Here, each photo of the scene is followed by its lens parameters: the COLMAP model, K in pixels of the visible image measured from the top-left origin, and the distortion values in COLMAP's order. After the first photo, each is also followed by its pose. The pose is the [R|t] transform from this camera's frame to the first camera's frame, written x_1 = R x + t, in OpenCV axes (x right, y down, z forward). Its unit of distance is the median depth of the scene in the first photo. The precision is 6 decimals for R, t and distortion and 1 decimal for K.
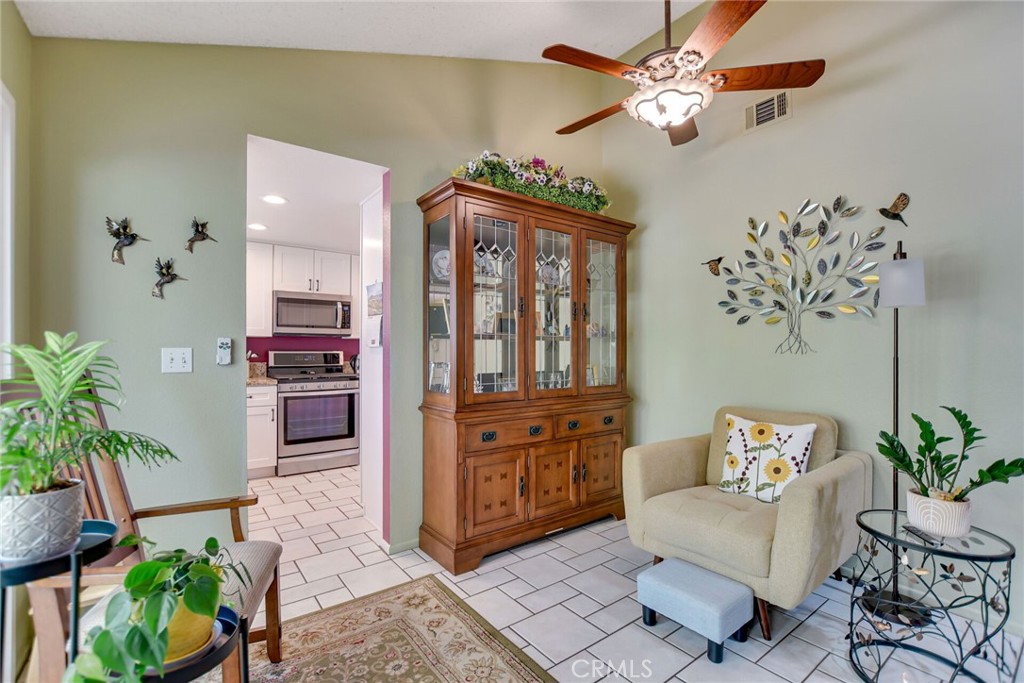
lens RADIAL K [[452.4, 0, 510.0], [0, 452.4, 348.9], [0, 0, 1]] dist [-0.024618, 0.004044]
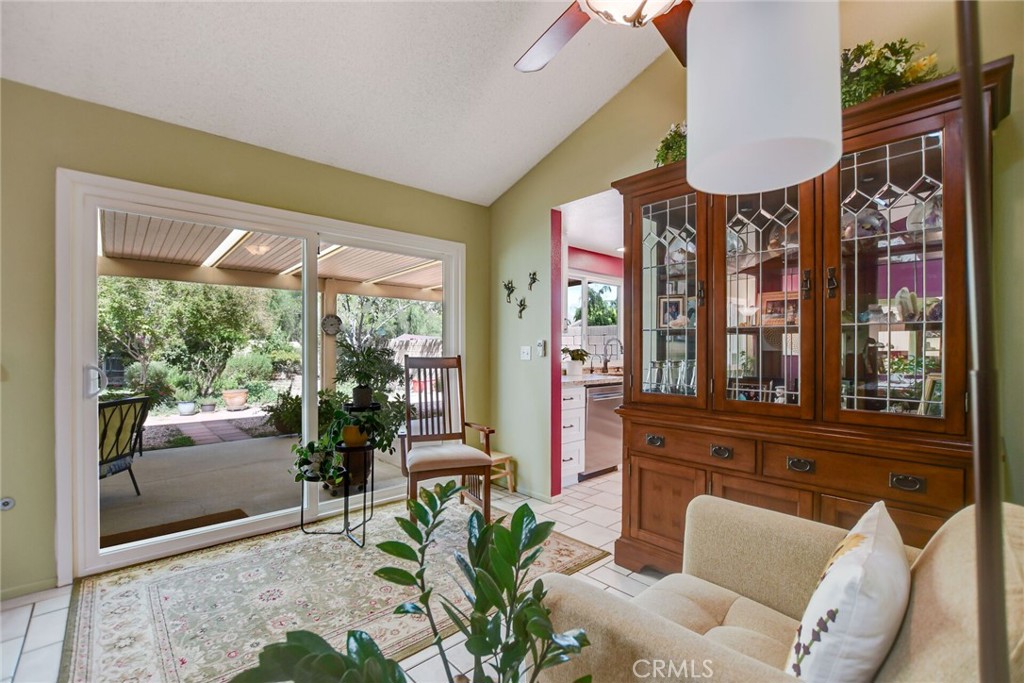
lens RADIAL K [[452.4, 0, 507.3], [0, 452.4, 346.7], [0, 0, 1]] dist [-0.024618, 0.004044]
pose [[0.093269, -0.004494, -0.995631, 0.854518], [-0.000555, 0.999989, -0.004566, 0.006693], [0.995641, 0.000979, 0.093266, 0.625192]]
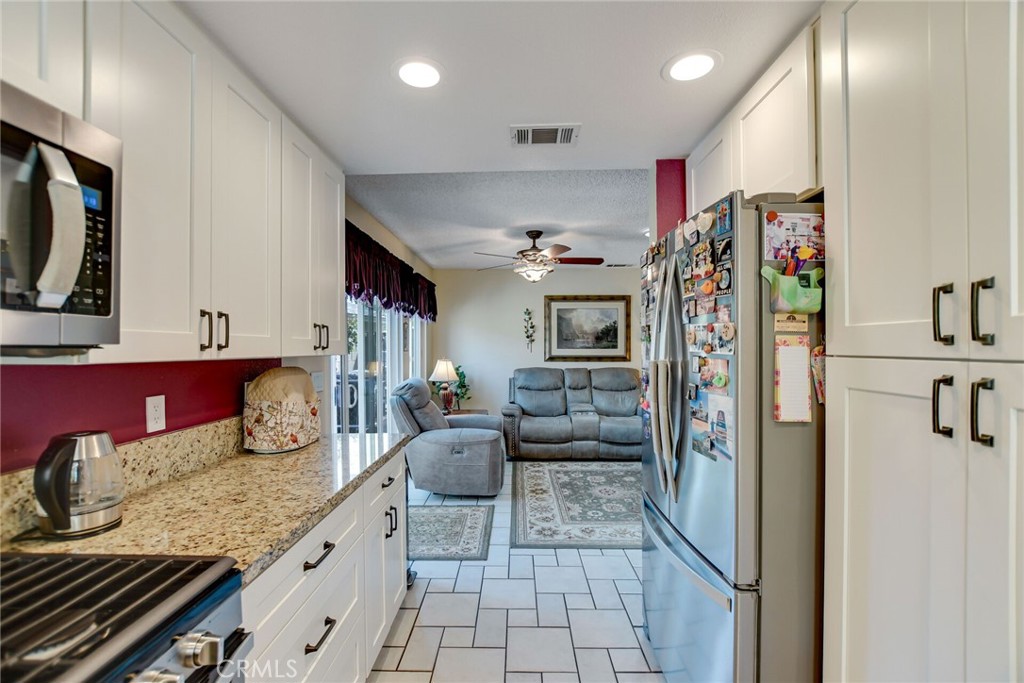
lens RADIAL K [[452.4, 0, 508.3], [0, 452.4, 348.4], [0, 0, 1]] dist [-0.024618, 0.004044]
pose [[0.615568, -0.006422, 0.788058, -0.767803], [0.002595, 0.999978, 0.006122, -0.061648], [-0.788080, -0.001724, 0.615571, 1.467366]]
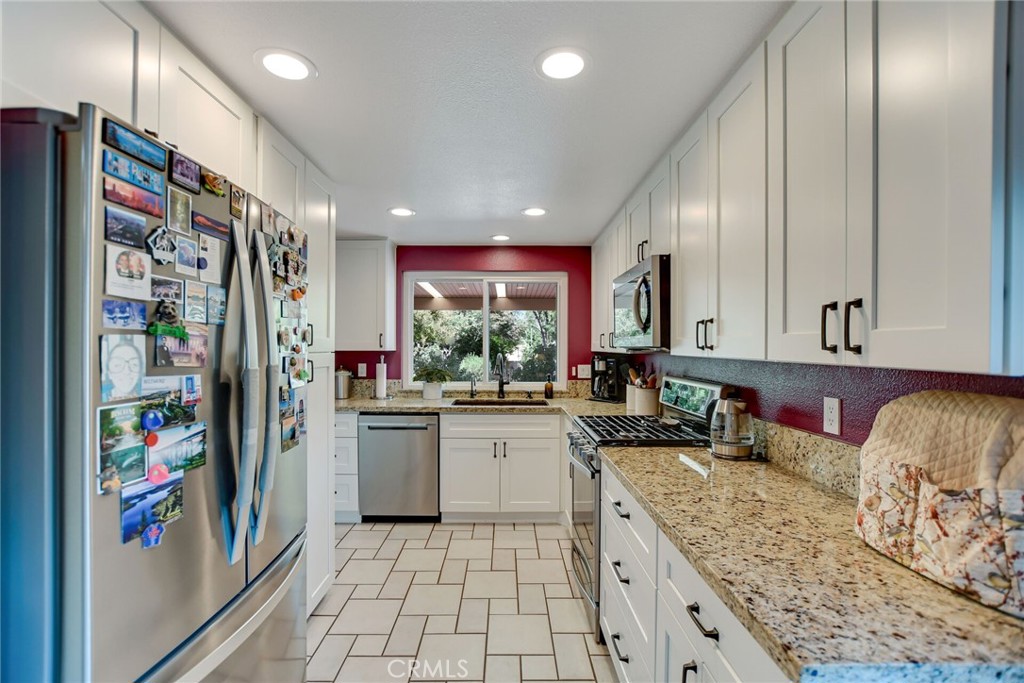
lens RADIAL K [[452.4, 0, 507.5], [0, 452.4, 351.0], [0, 0, 1]] dist [-0.024618, 0.004044]
pose [[-0.594681, 0.002426, -0.803958, 0.133173], [-0.002347, 0.999986, 0.004753, -0.058096], [0.803958, 0.004713, -0.594667, 2.211205]]
